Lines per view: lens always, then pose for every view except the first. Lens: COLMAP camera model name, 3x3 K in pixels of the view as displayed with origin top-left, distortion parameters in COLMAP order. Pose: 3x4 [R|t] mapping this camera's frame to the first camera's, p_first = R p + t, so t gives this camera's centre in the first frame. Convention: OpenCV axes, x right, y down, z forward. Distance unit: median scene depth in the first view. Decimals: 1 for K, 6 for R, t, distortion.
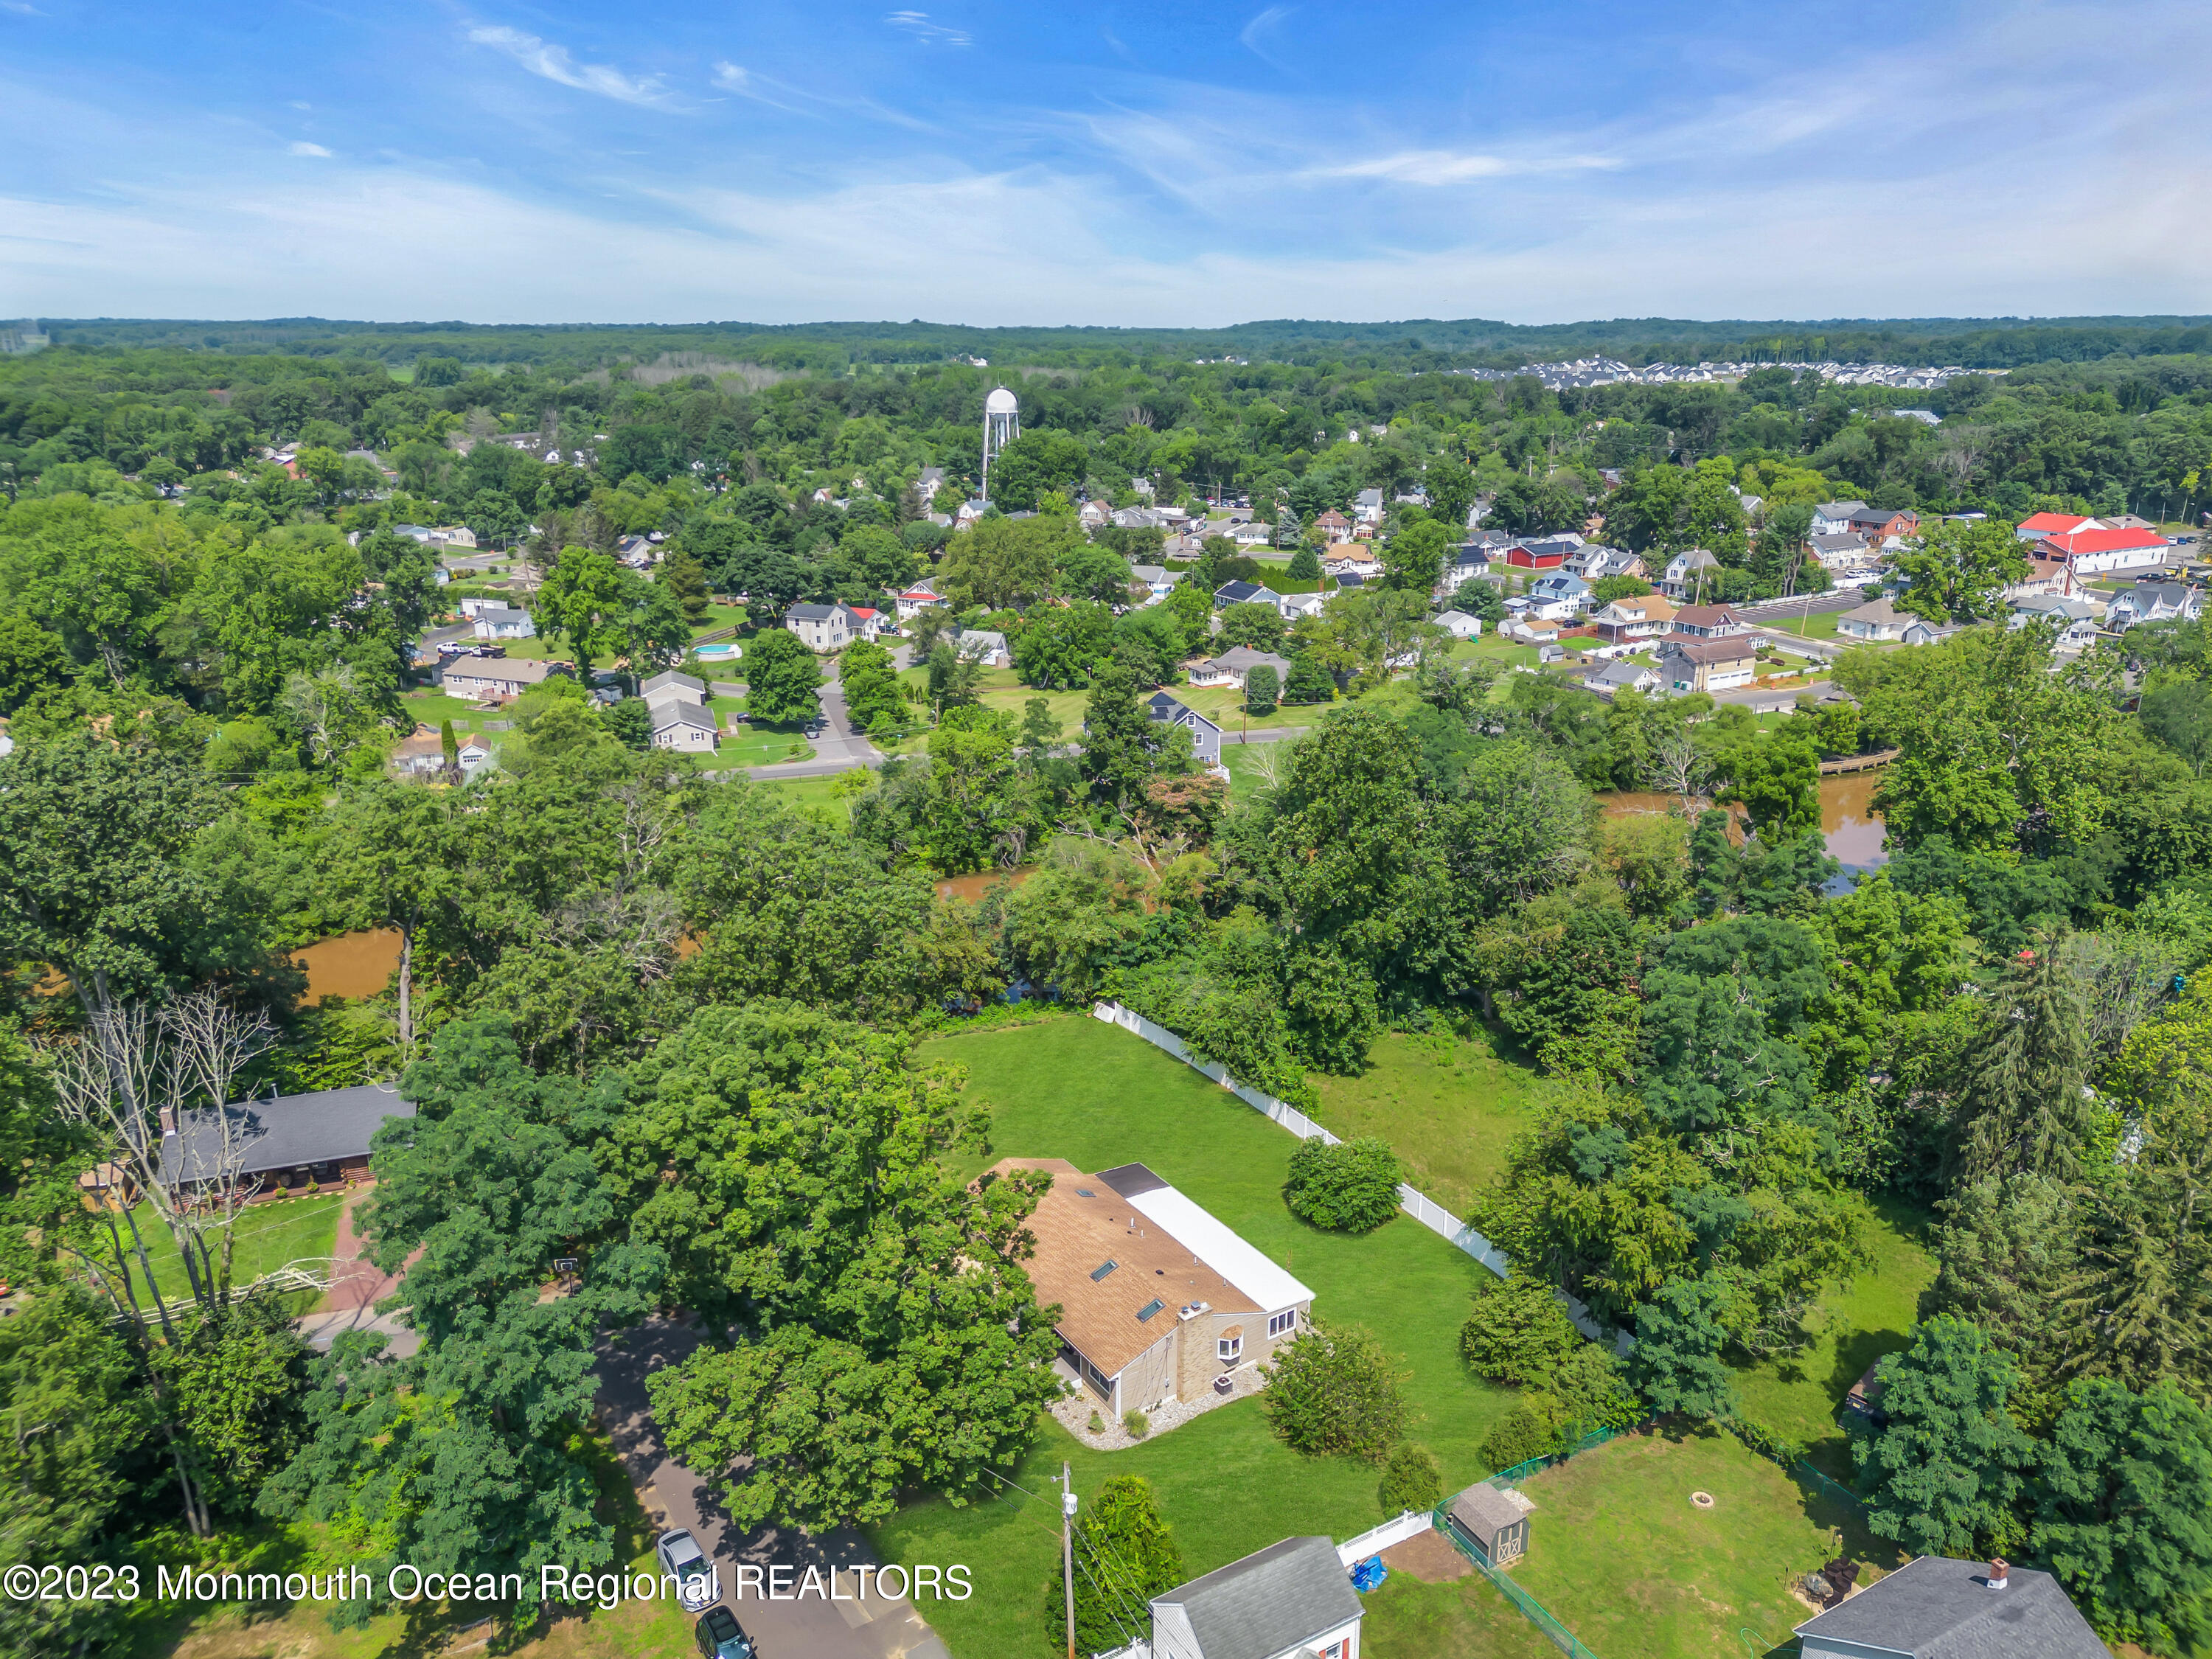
lens RADIAL K [[1555.0, 0, 1106.0], [0, 1555.0, 829.5], [0, 0, 1]] dist [0.080897, -0.102088]
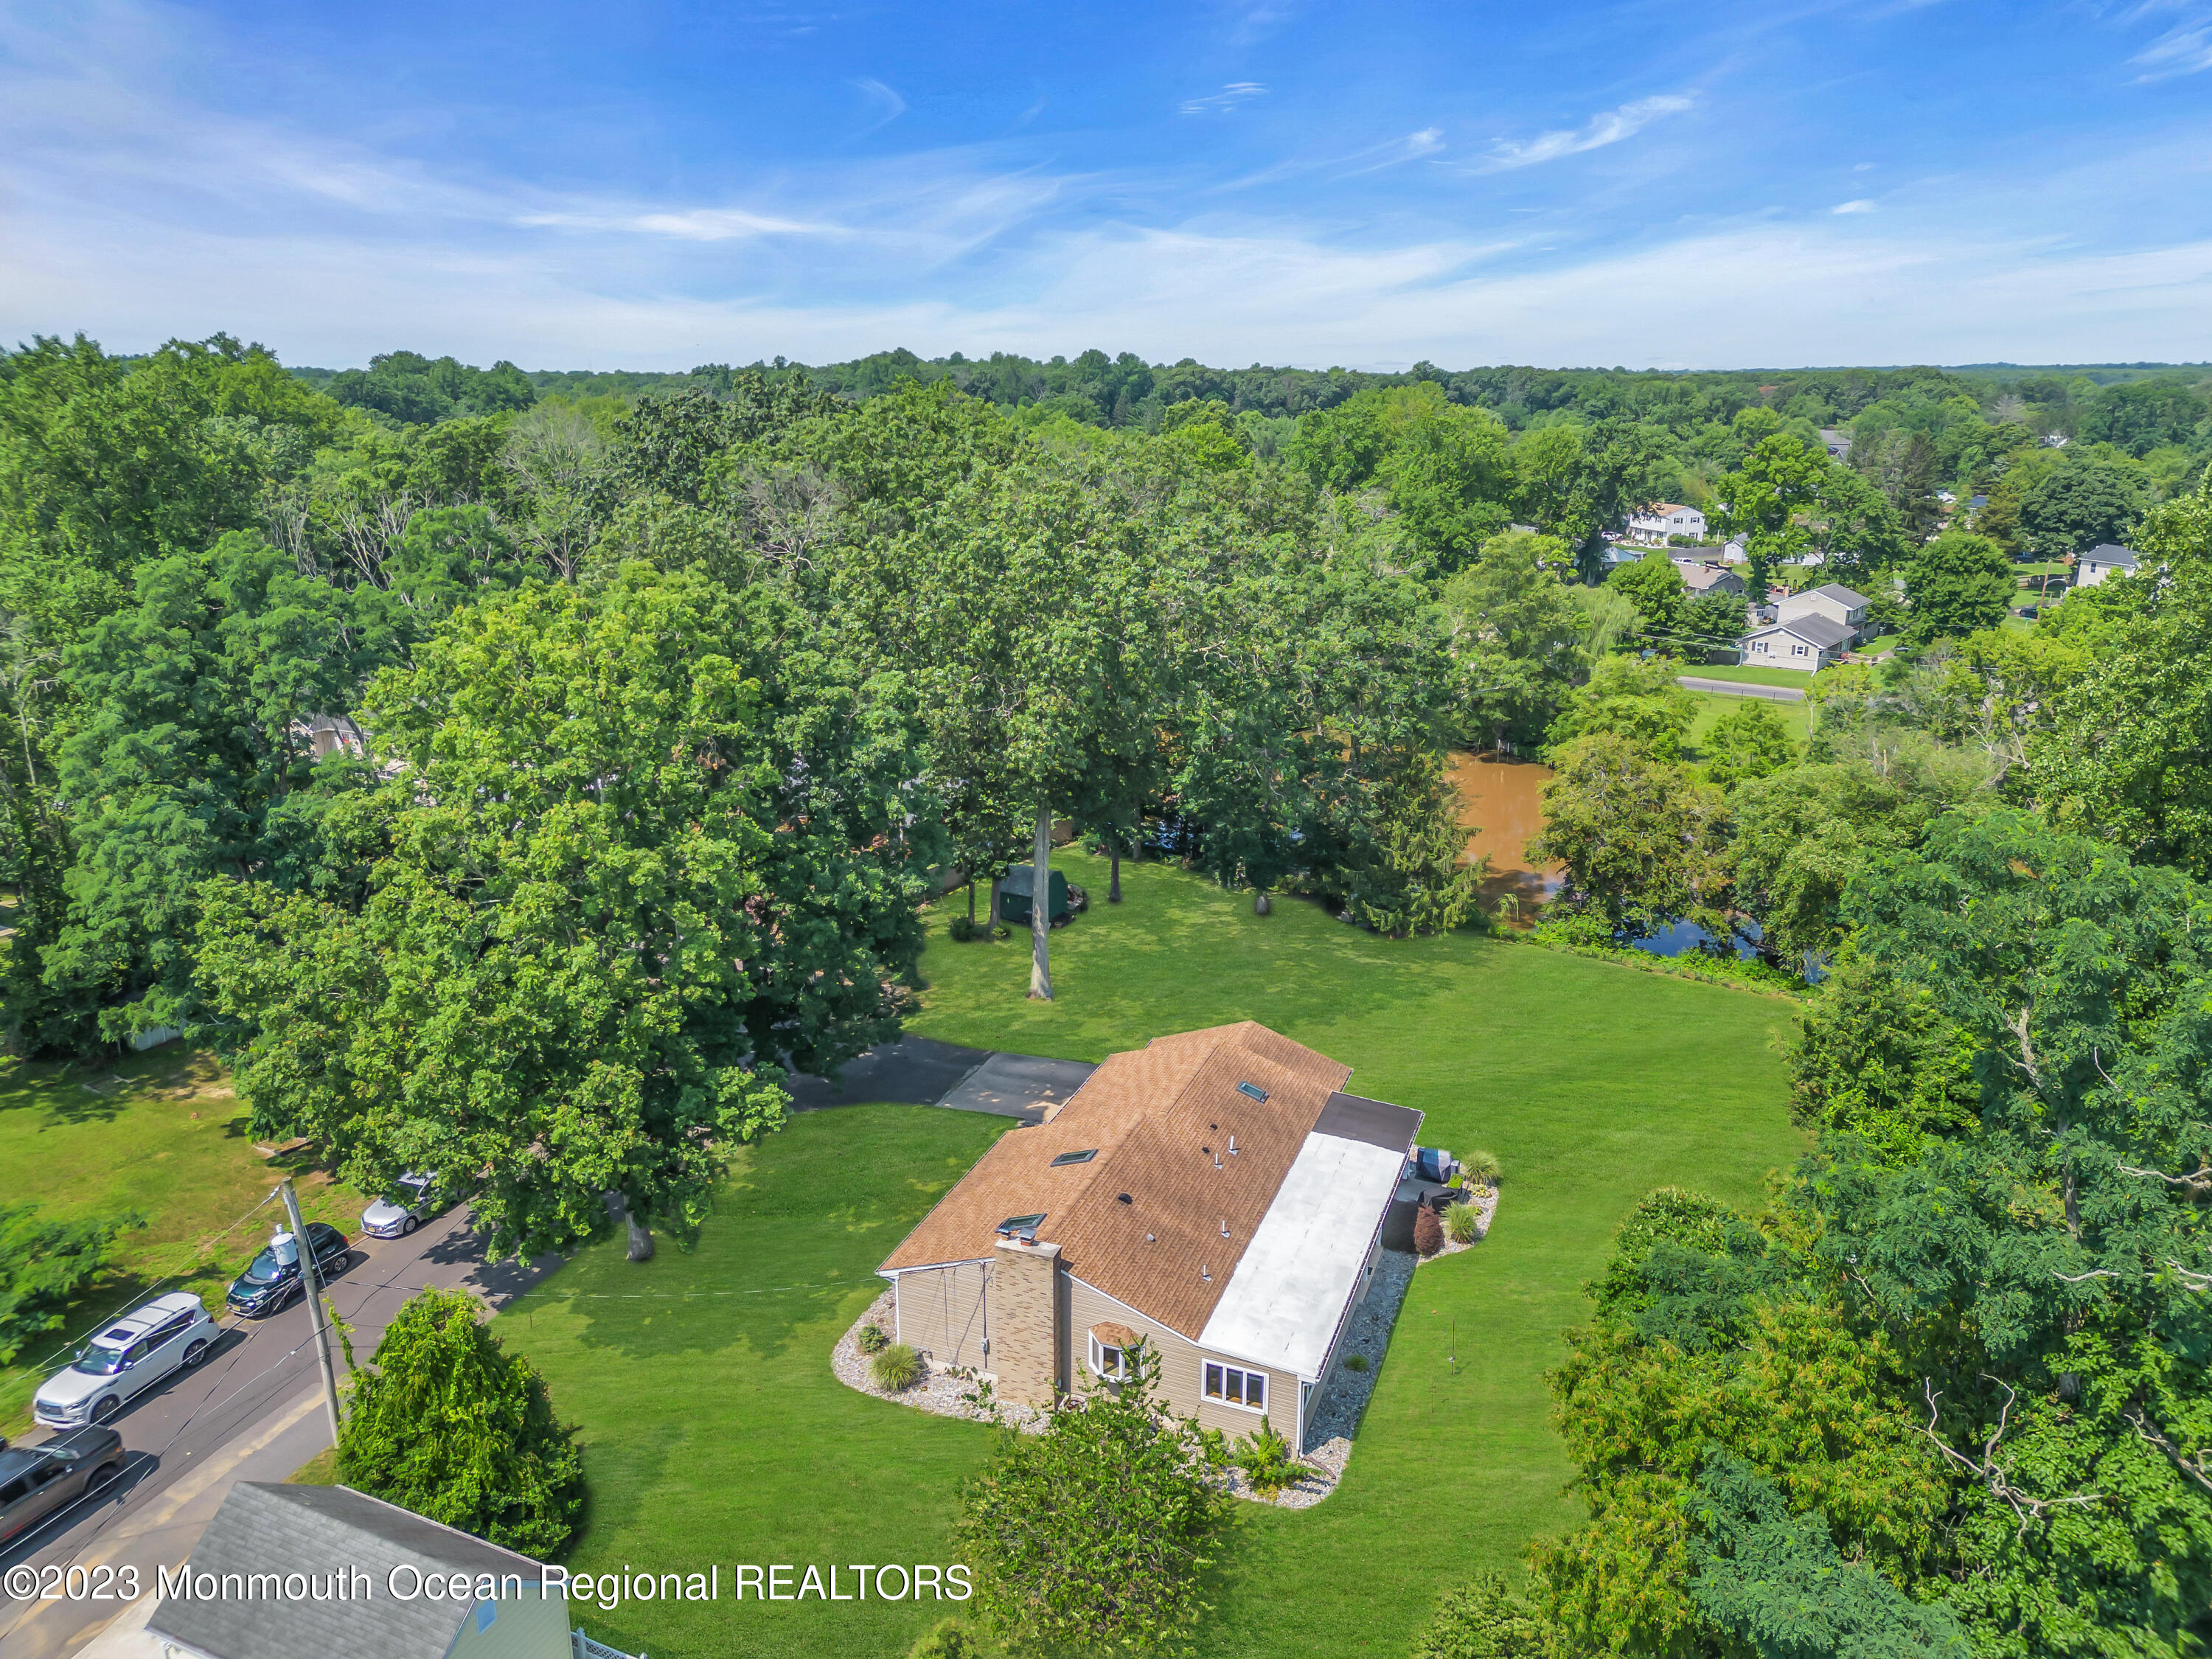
lens RADIAL K [[1539.7, 0, 1106.0], [0, 1539.7, 829.5], [0, 0, 1]] dist [0.063469, -0.059177]
pose [[0.583830, 0.226403, -0.779669, 0.325497], [-0.243984, 0.964867, 0.097482, 0.071356], [0.774348, 0.133314, 0.618557, 0.456654]]
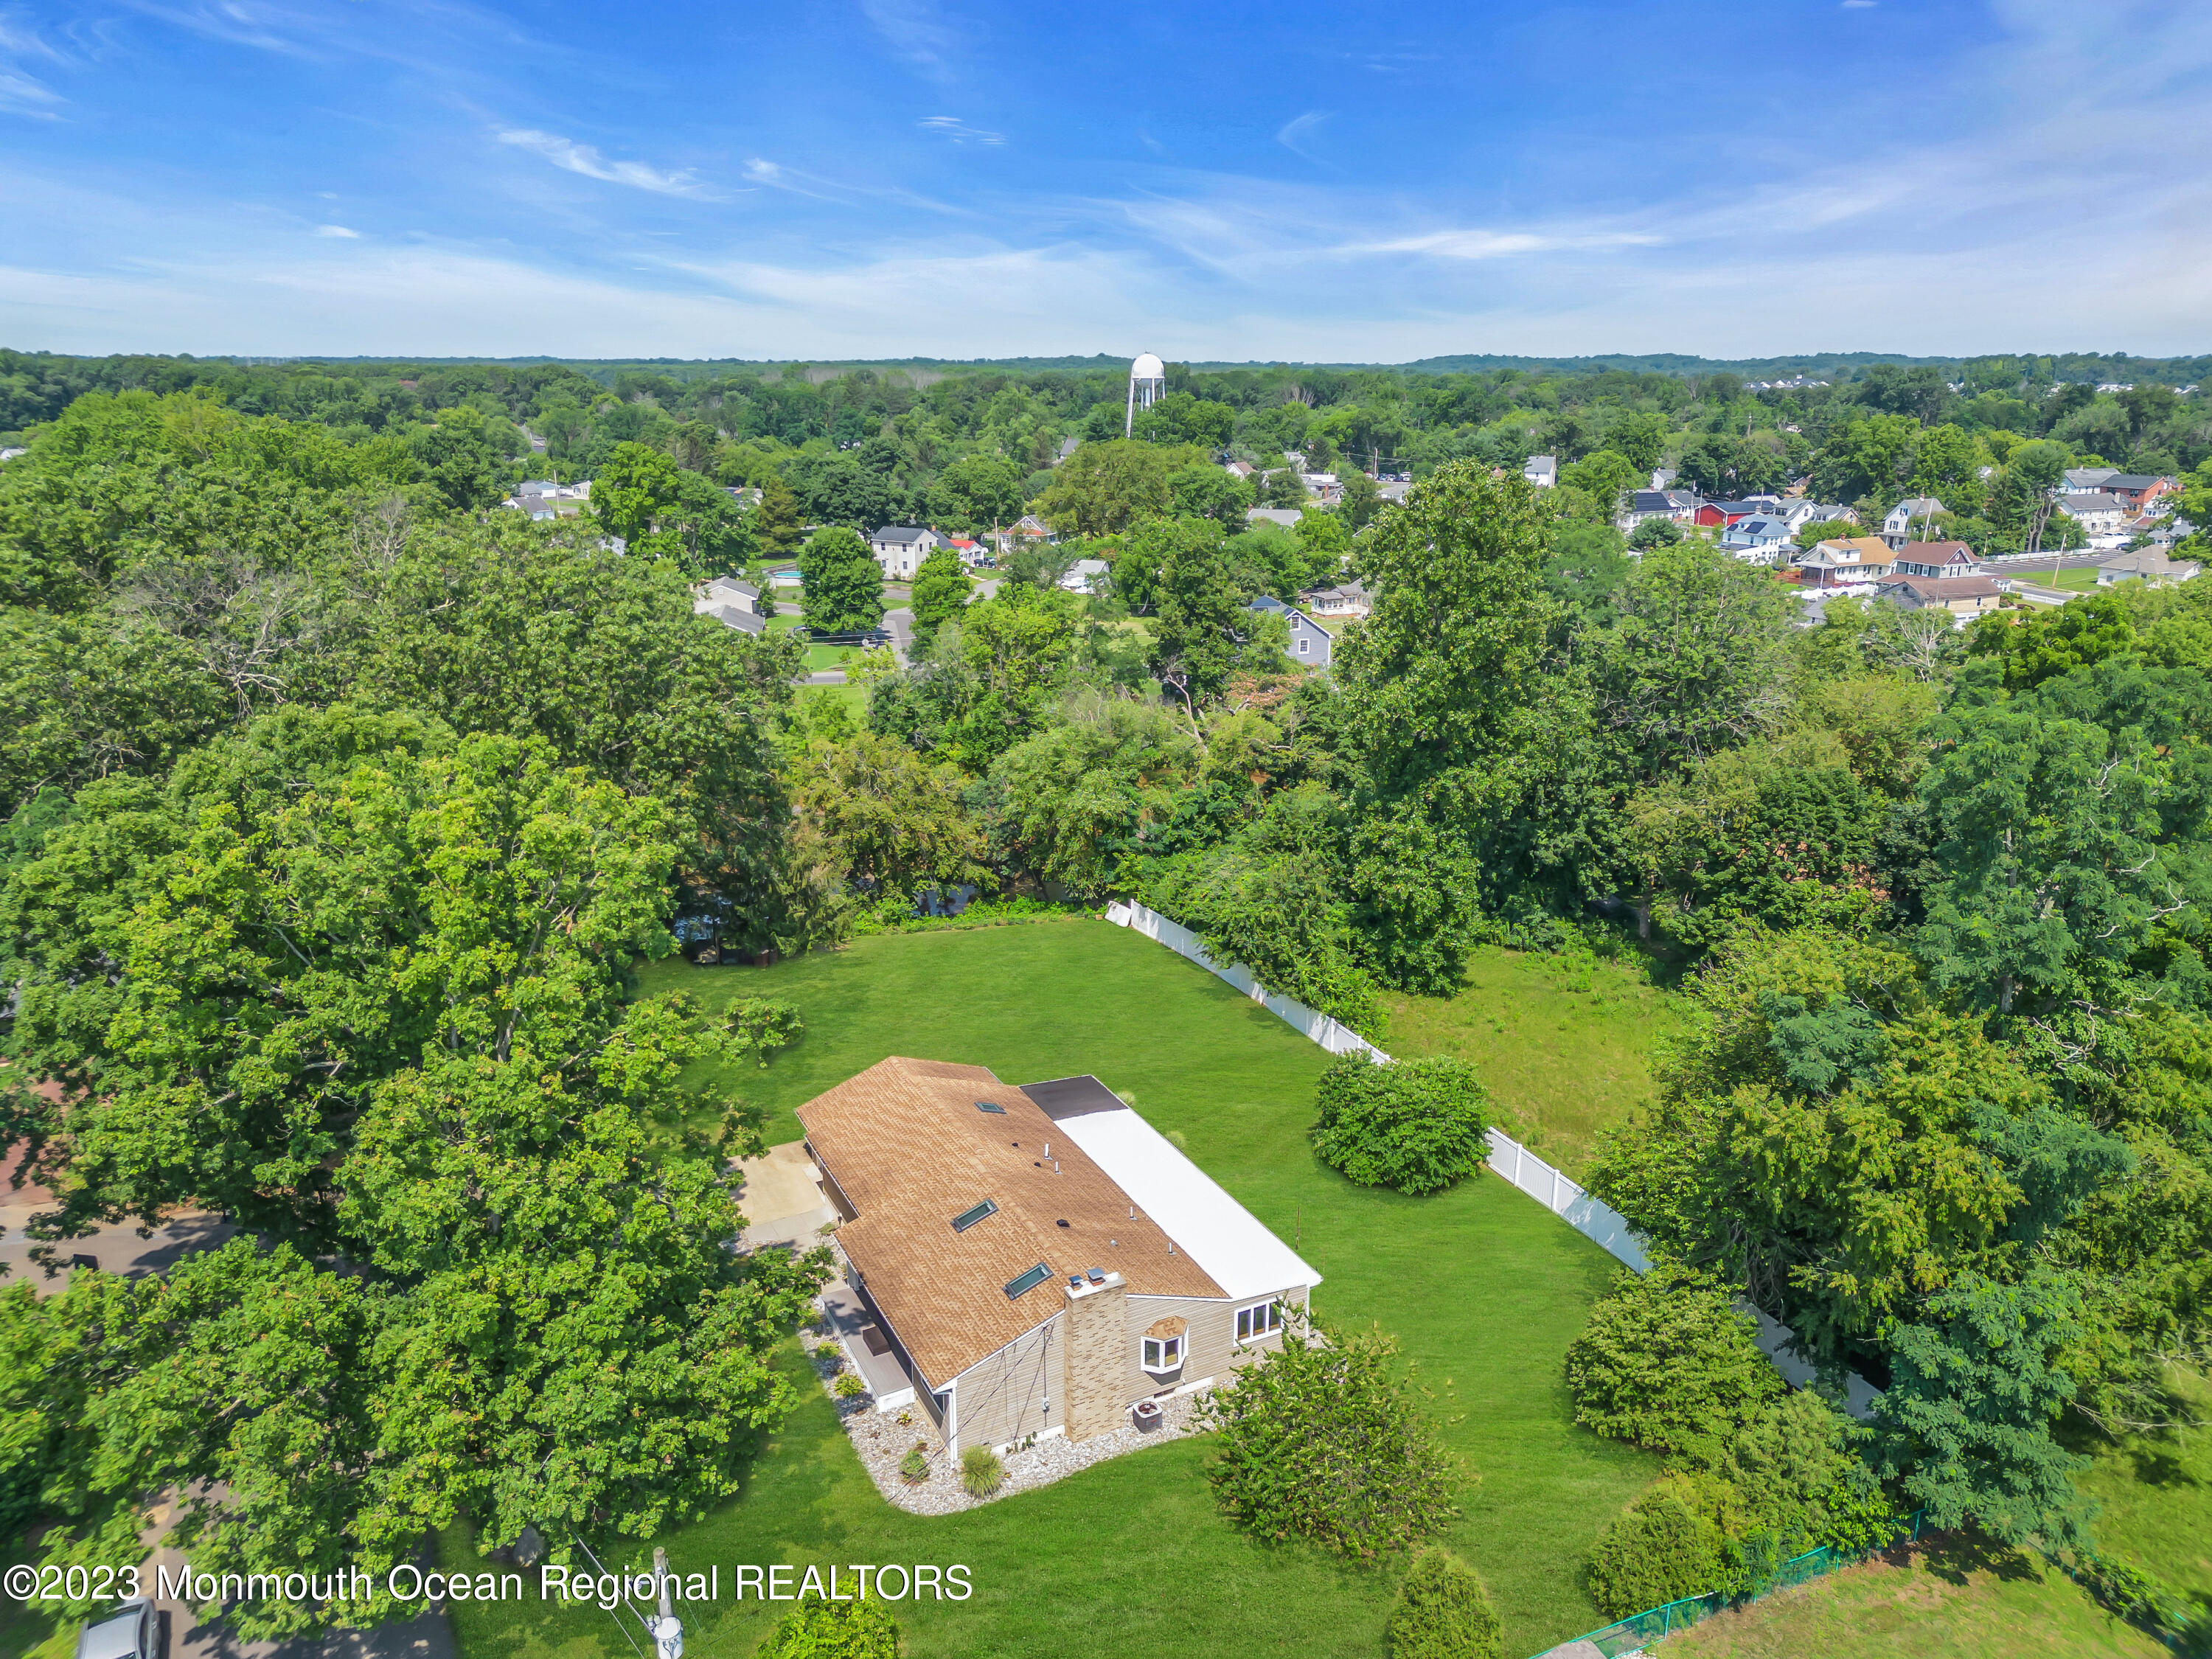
lens RADIAL K [[1539.7, 0, 1106.0], [0, 1539.7, 829.5], [0, 0, 1]] dist [0.063469, -0.059177]
pose [[0.993597, 0.035349, -0.107310, 0.080930], [-0.037331, 0.999166, -0.016518, 0.101176], [0.106637, 0.020418, 0.994088, 0.290737]]
